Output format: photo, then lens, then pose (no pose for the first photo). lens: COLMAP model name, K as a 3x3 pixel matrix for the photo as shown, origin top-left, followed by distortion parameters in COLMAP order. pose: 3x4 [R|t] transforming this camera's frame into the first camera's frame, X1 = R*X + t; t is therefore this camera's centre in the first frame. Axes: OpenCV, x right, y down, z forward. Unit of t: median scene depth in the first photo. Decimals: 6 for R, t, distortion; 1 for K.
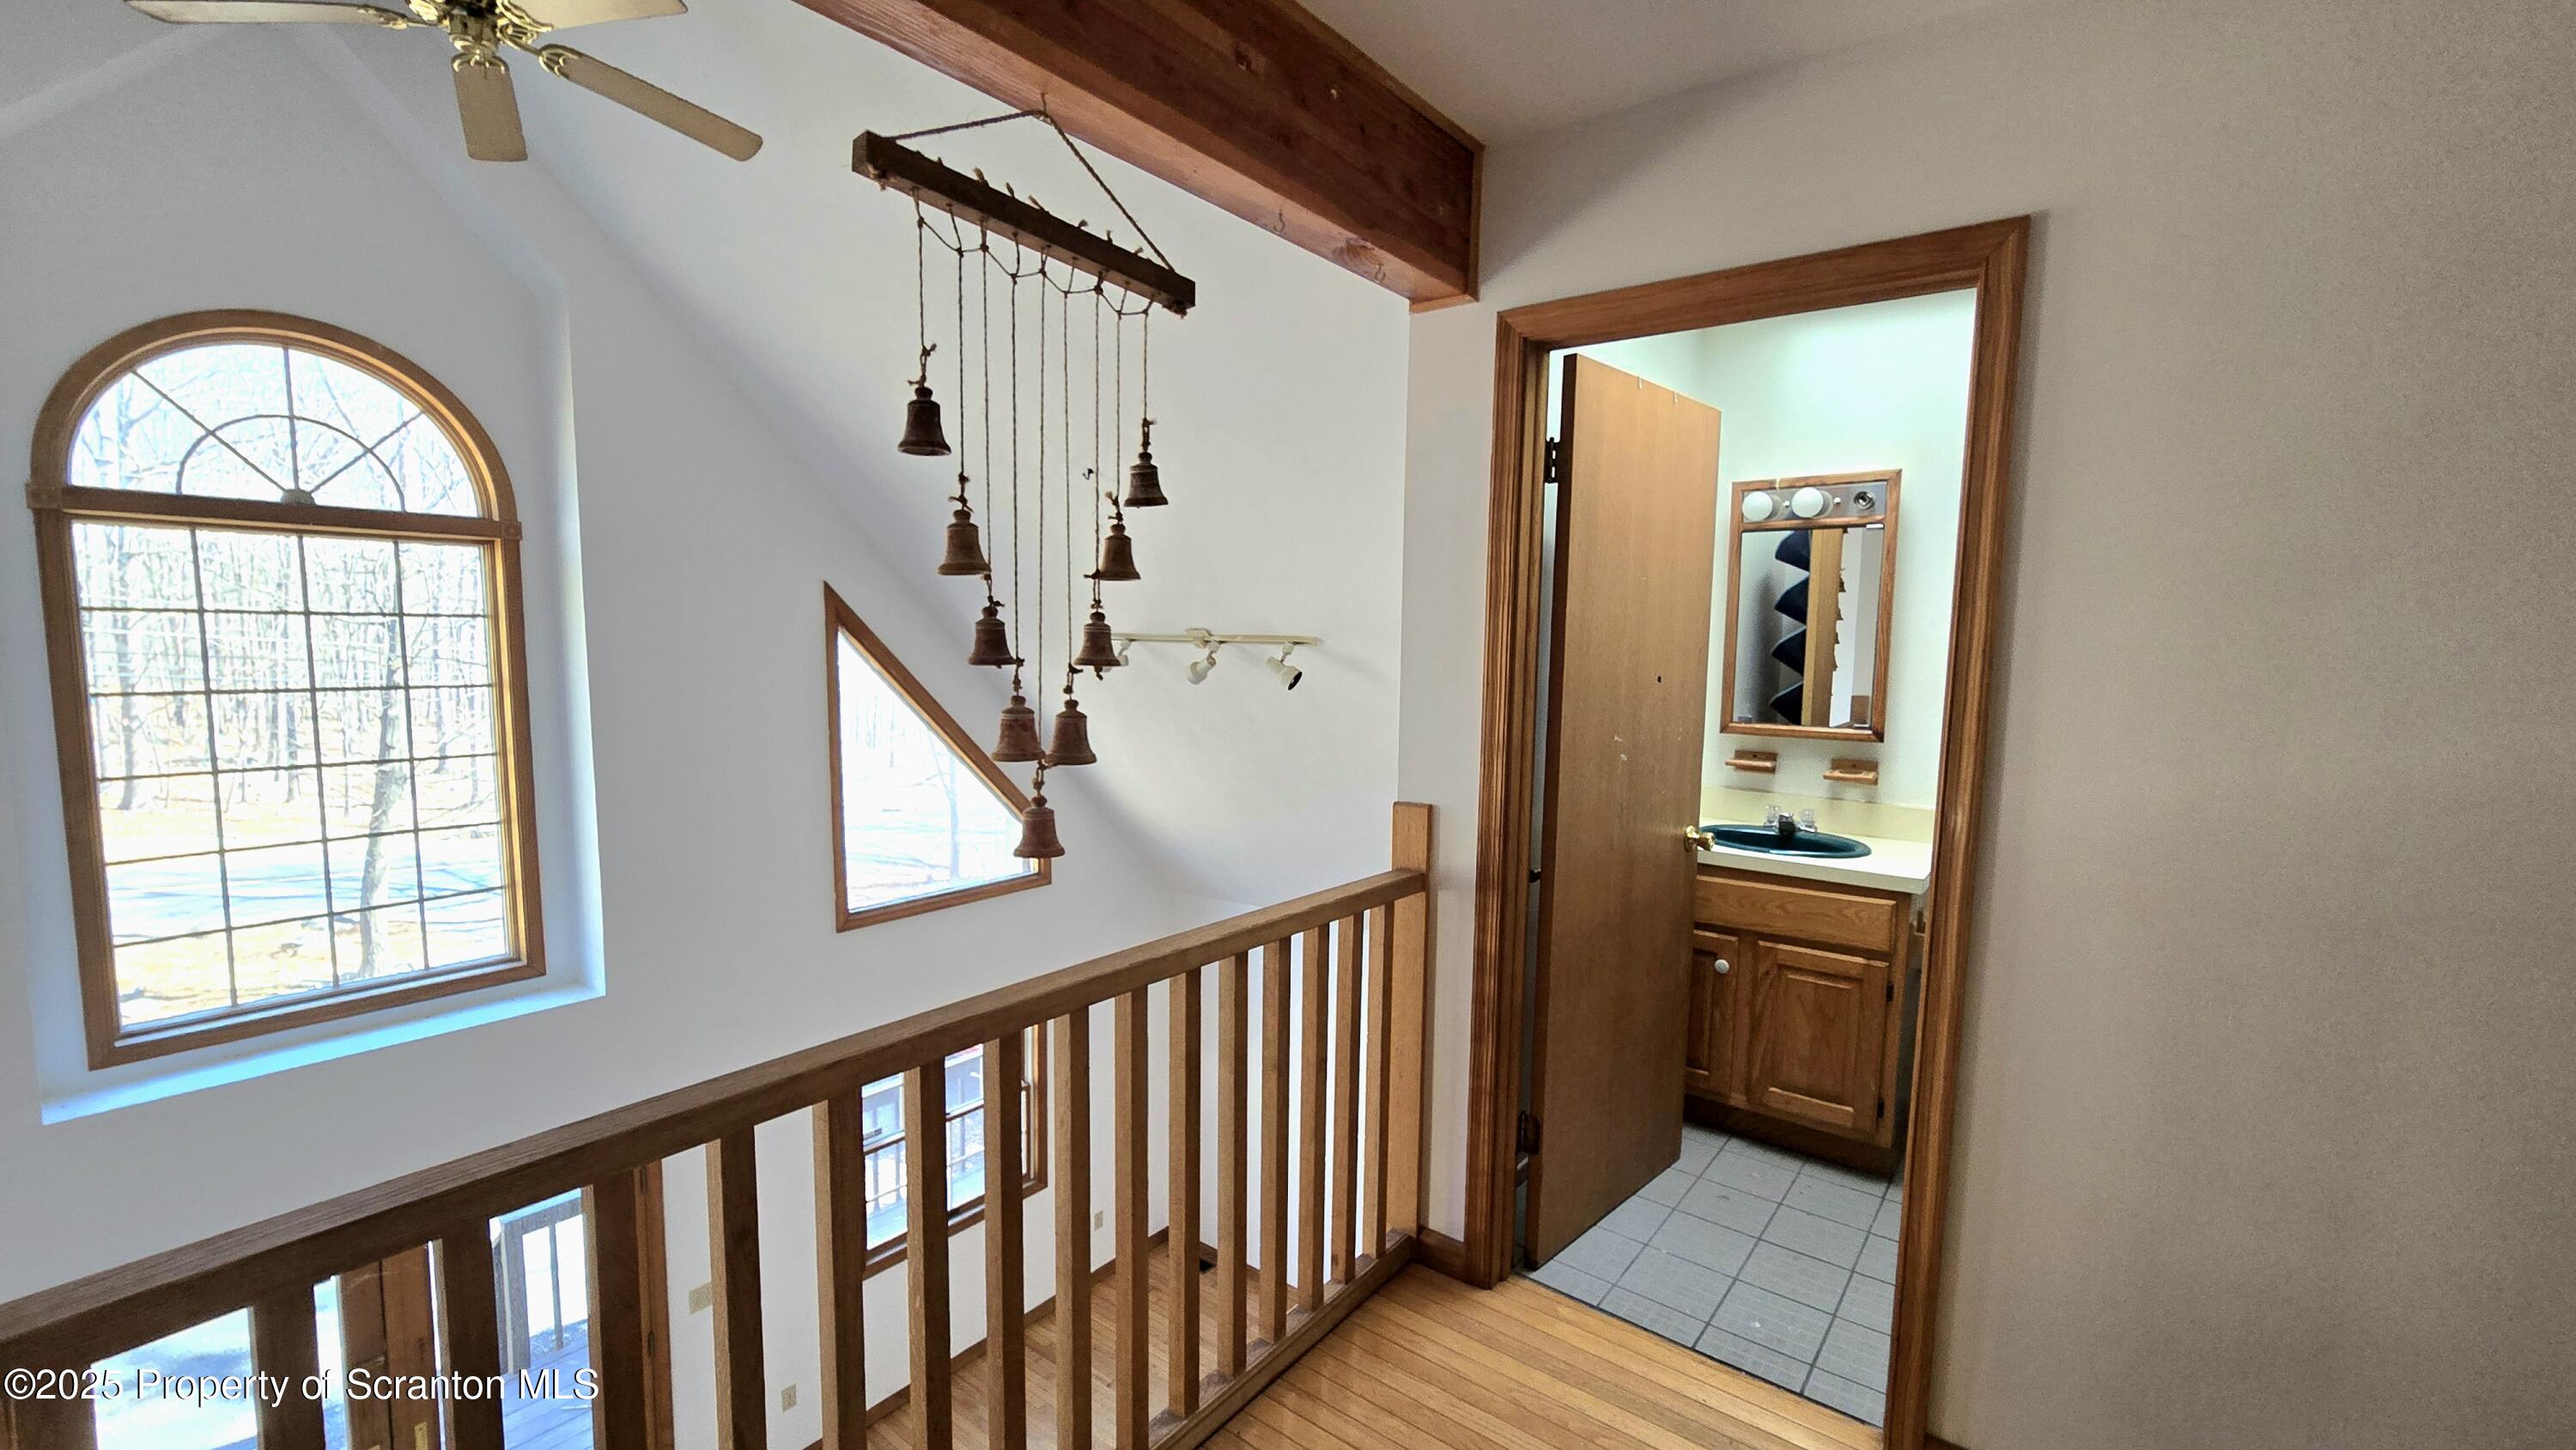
lens RADIAL K [[1068.4, 0, 1275.8], [0, 1068.4, 747.3], [0, 0, 1]] dist [-0.001794, -0.001402]
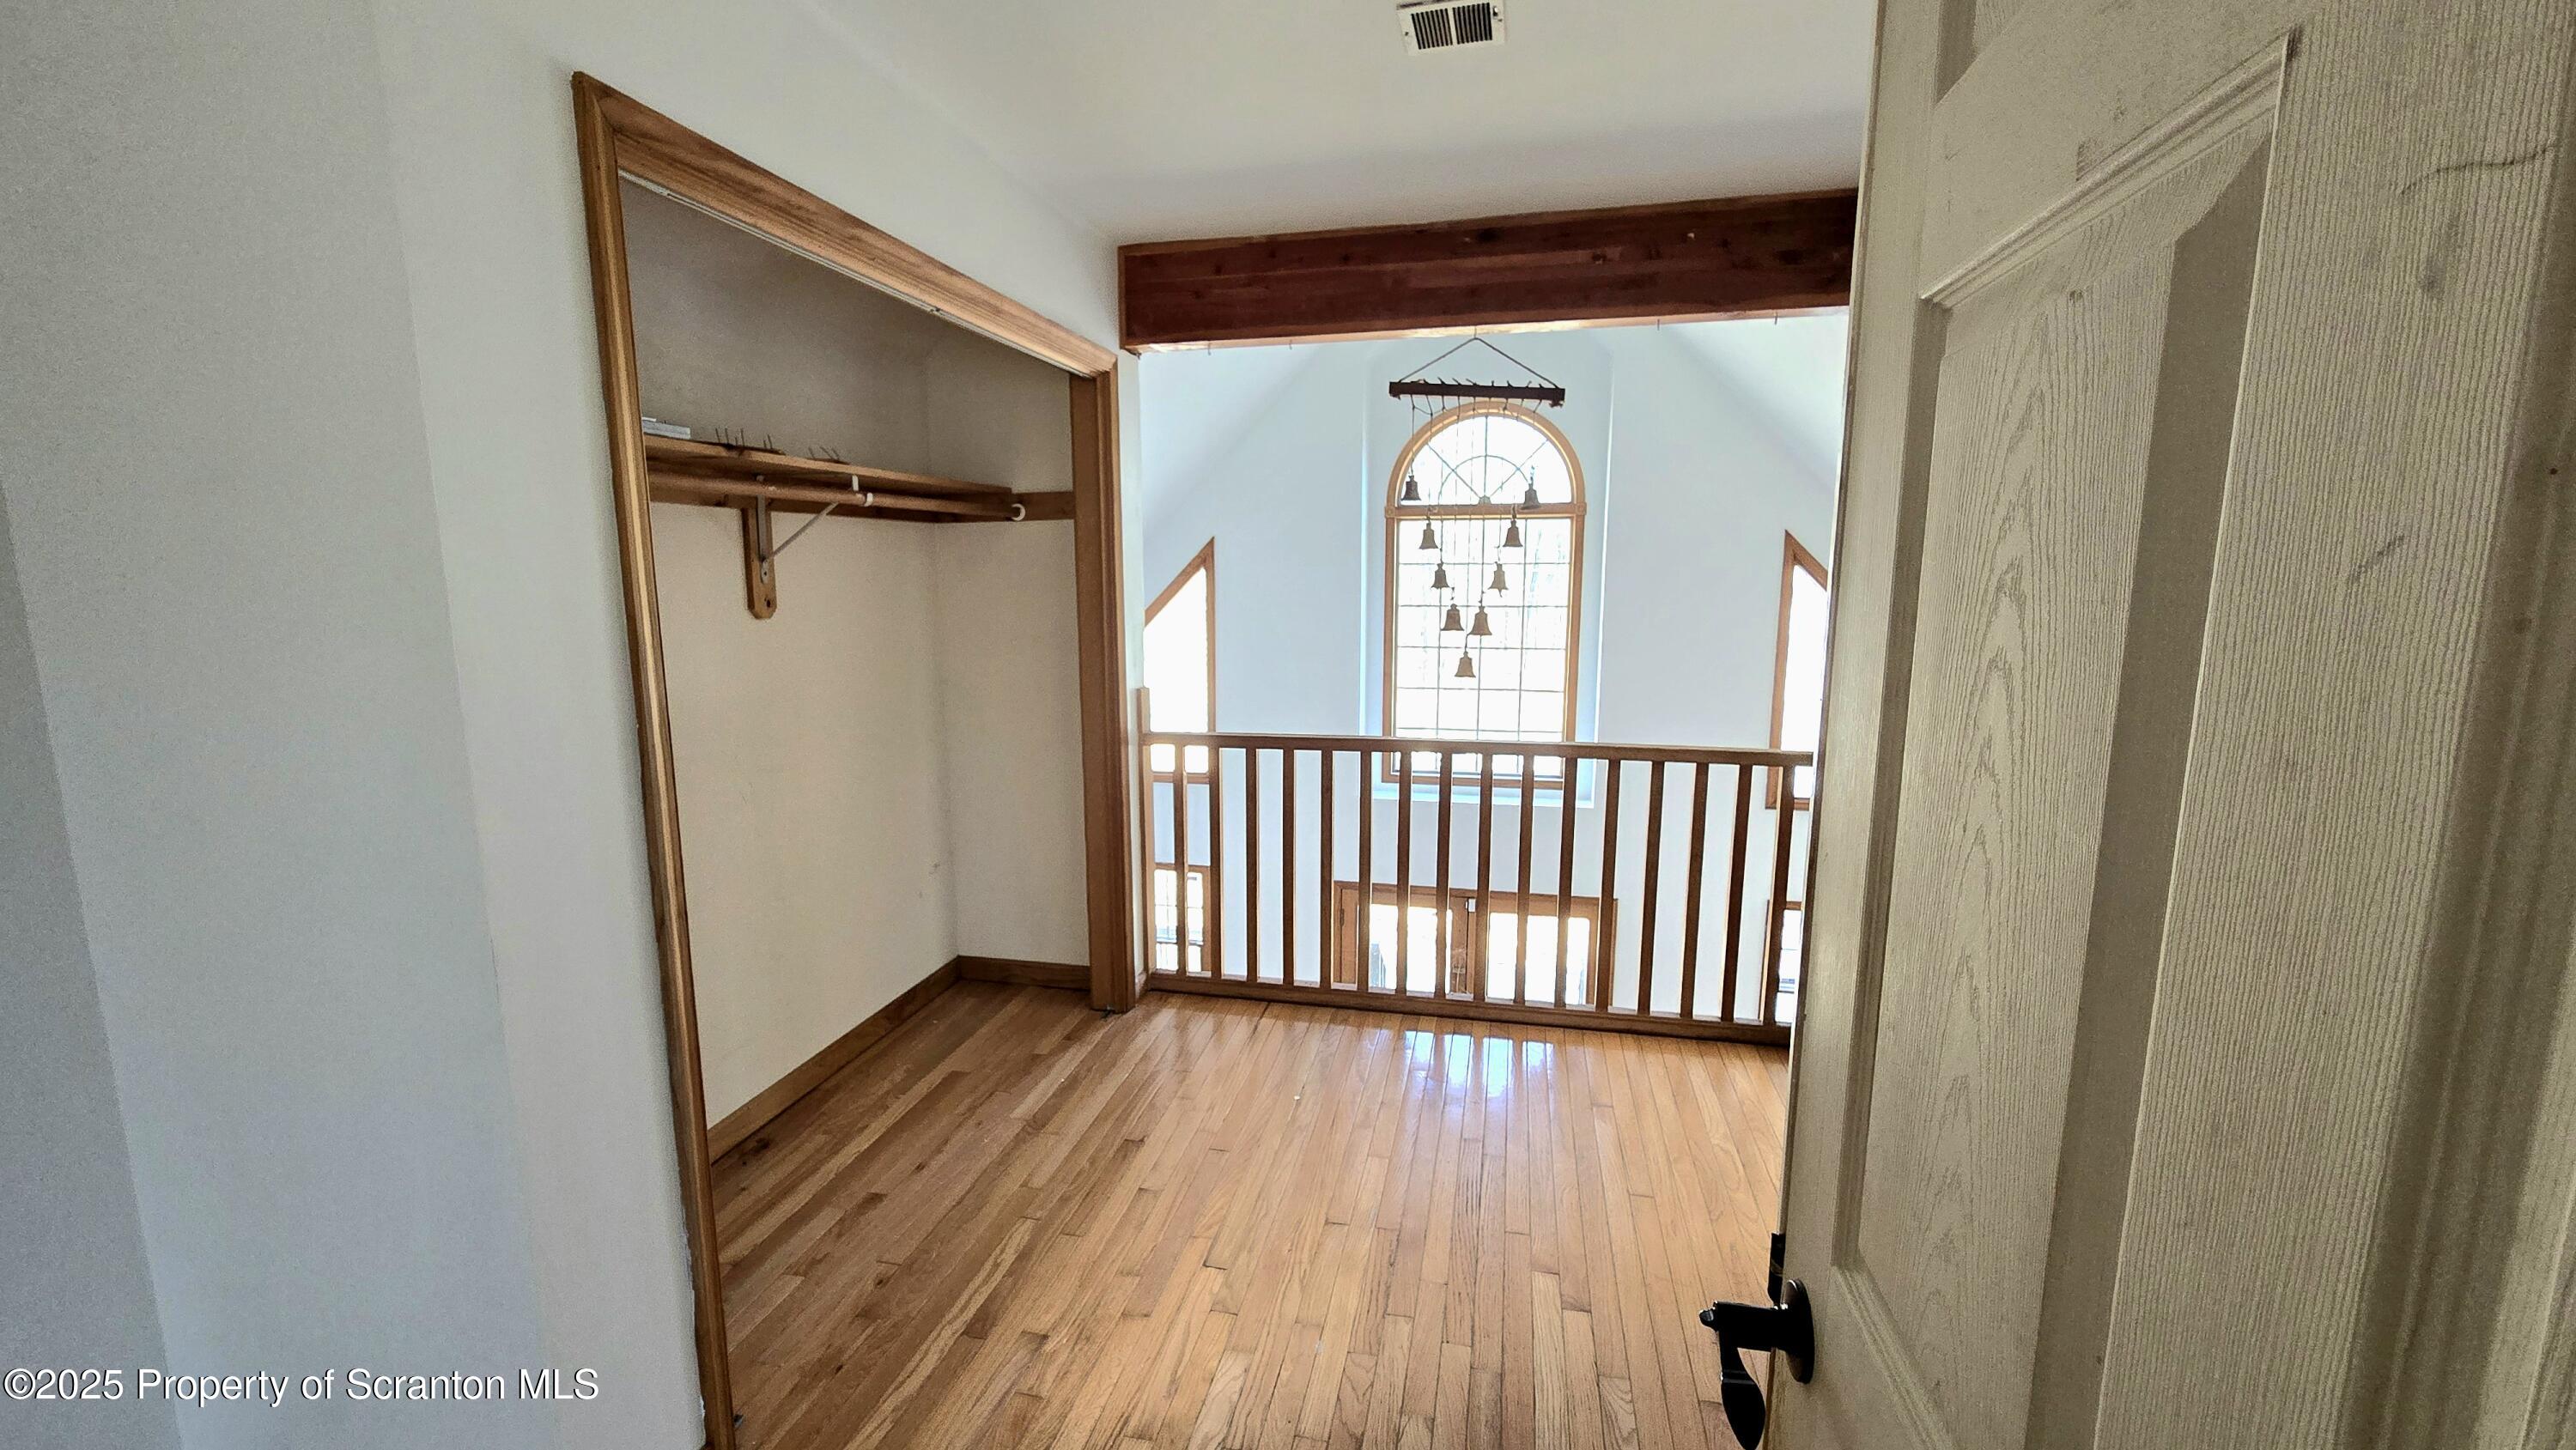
lens RADIAL K [[1068.4, 0, 1268.4], [0, 1068.4, 737.4], [0, 0, 1]] dist [-0.001794, -0.001402]
pose [[0.422420, 0.127899, -0.897331, 0.663140], [-0.082499, 0.991310, 0.102458, 0.014029], [0.902638, 0.030748, 0.429300, -0.122862]]
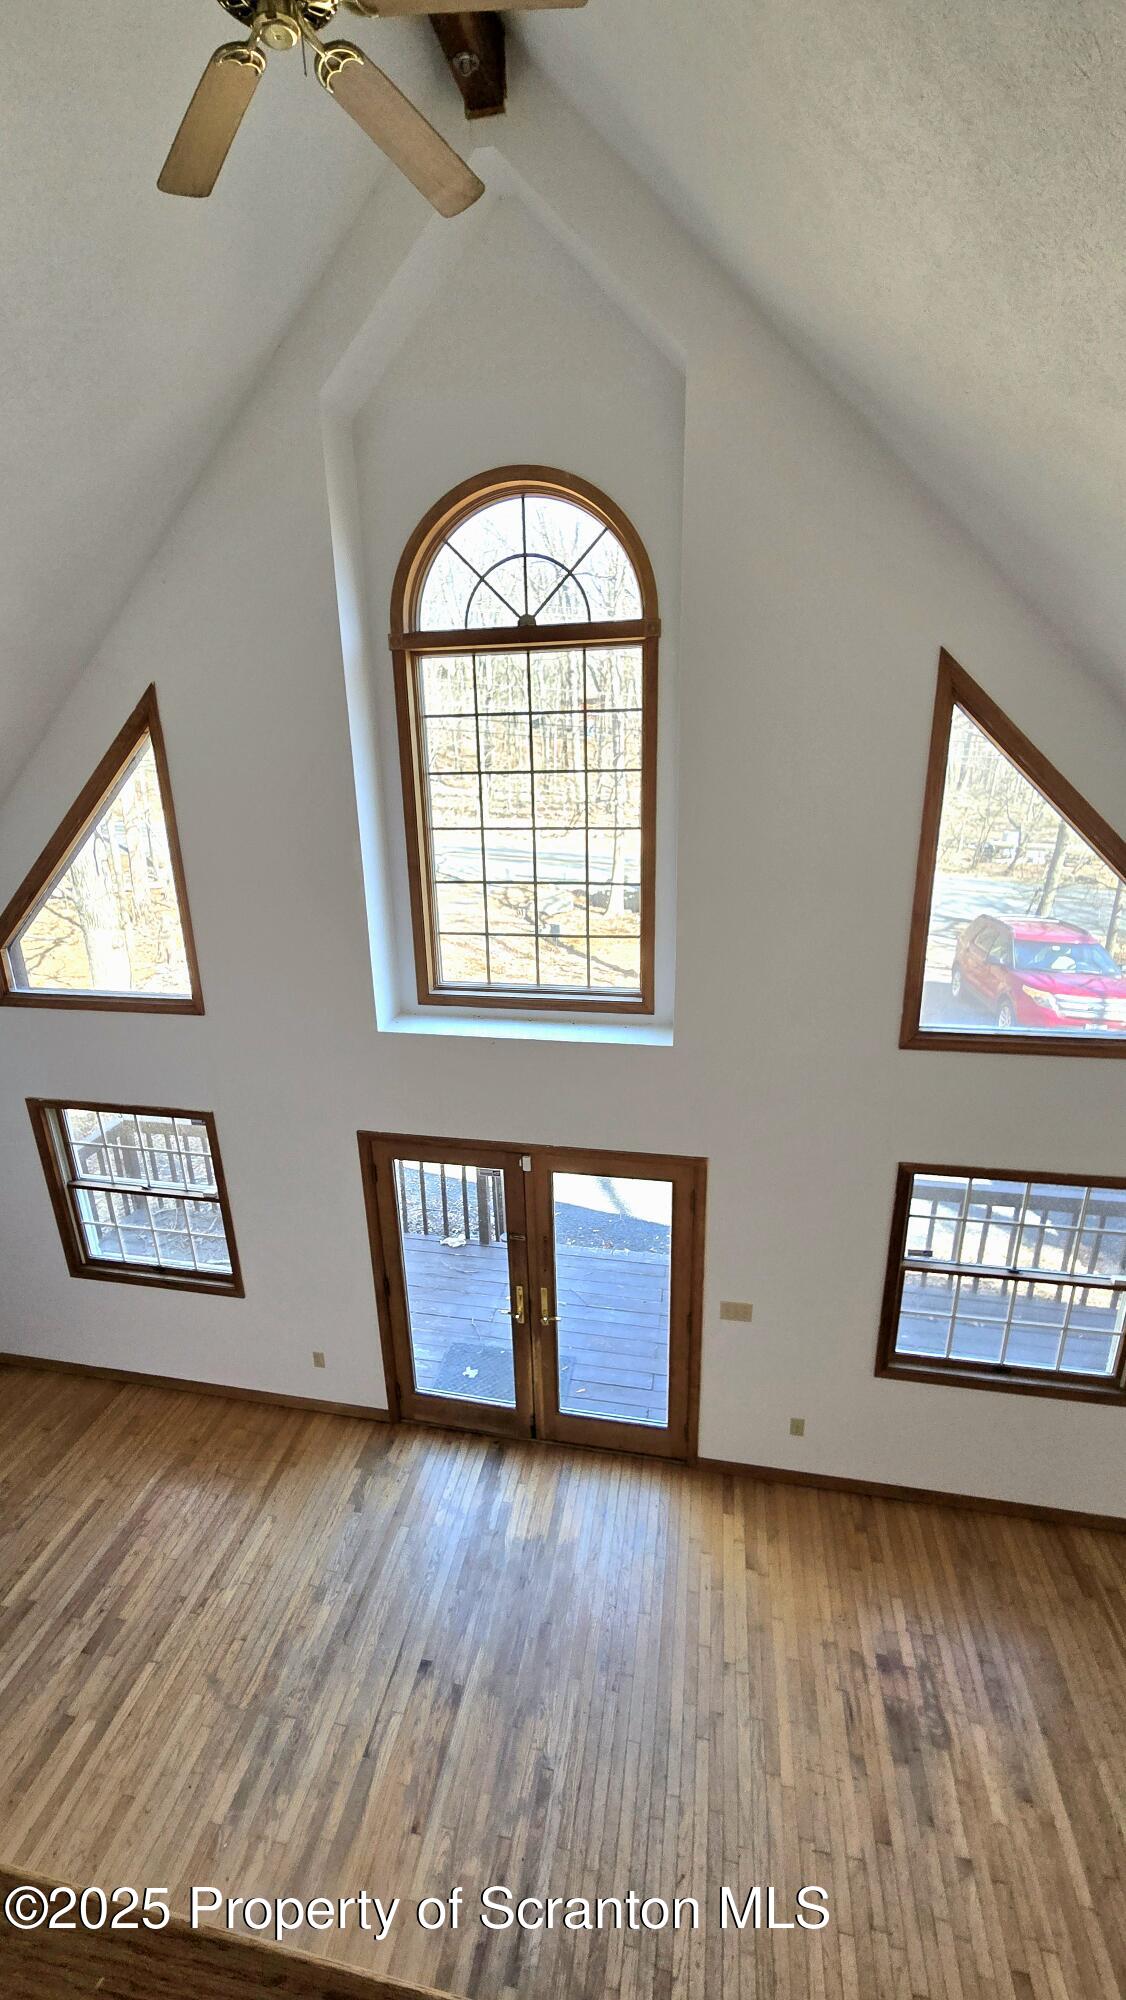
lens RADIAL K [[829.6, 0, 548.2], [0, 829.6, 986.7], [0, 0, 1]] dist [-0.001794, -0.001402]
pose [[0.441919, 0.242982, -0.863521, 0.092792], [-0.059412, 0.968431, 0.242097, -0.049282], [0.895086, -0.055684, 0.442404, 0.570919]]
